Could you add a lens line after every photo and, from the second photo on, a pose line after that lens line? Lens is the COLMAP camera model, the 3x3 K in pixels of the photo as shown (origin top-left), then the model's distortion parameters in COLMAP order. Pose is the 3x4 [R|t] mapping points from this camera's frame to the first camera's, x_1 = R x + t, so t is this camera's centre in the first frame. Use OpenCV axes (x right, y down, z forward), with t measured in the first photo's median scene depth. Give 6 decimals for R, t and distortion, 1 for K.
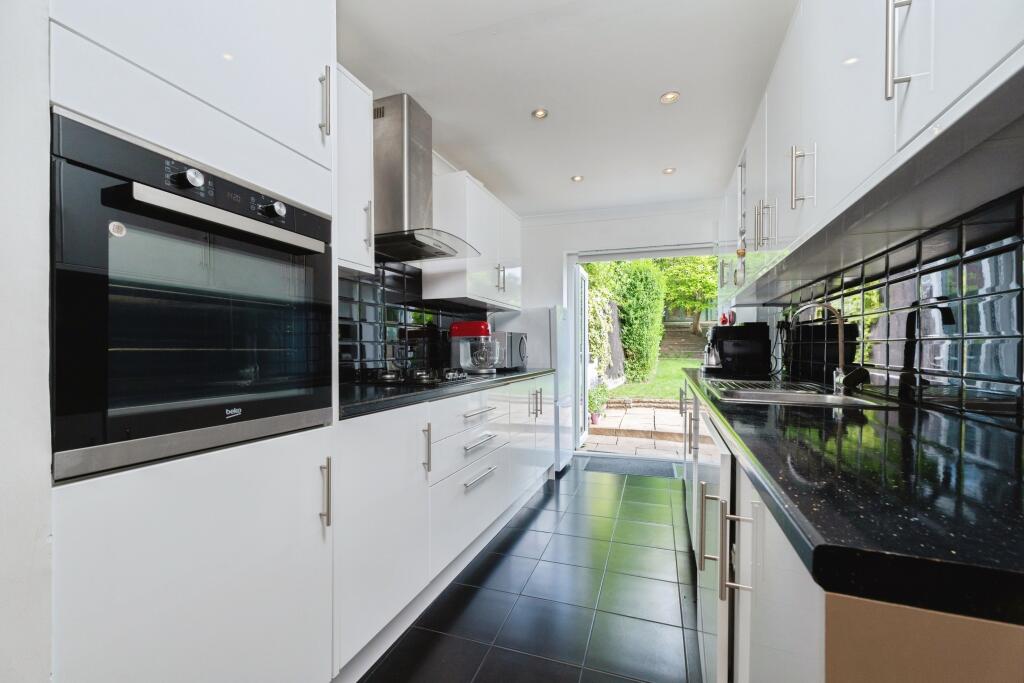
lens RADIAL K [[440.7, 0, 509.8], [0, 440.7, 347.0], [0, 0, 1]] dist [0.015129, -0.000001]
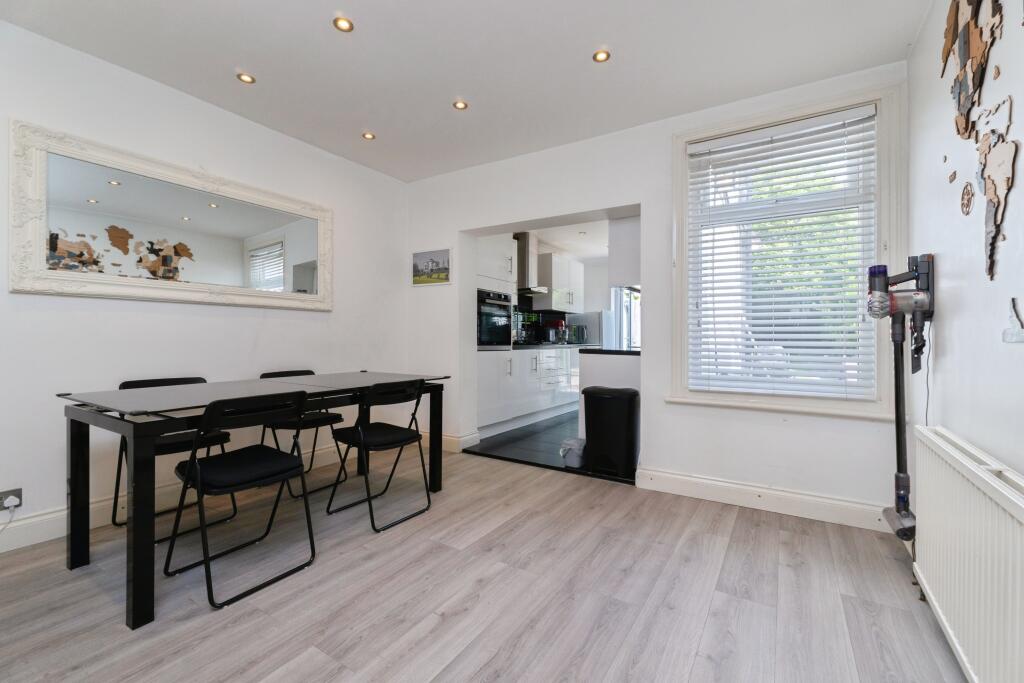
lens RADIAL K [[440.7, 0, 512.6], [0, 440.7, 340.0], [0, 0, 1]] dist [0.015129, -0.000001]
pose [[0.974149, -0.001961, -0.225897, 0.197157], [0.002300, 0.999997, 0.001237, 0.036265], [0.225894, -0.001725, 0.974150, -1.150644]]
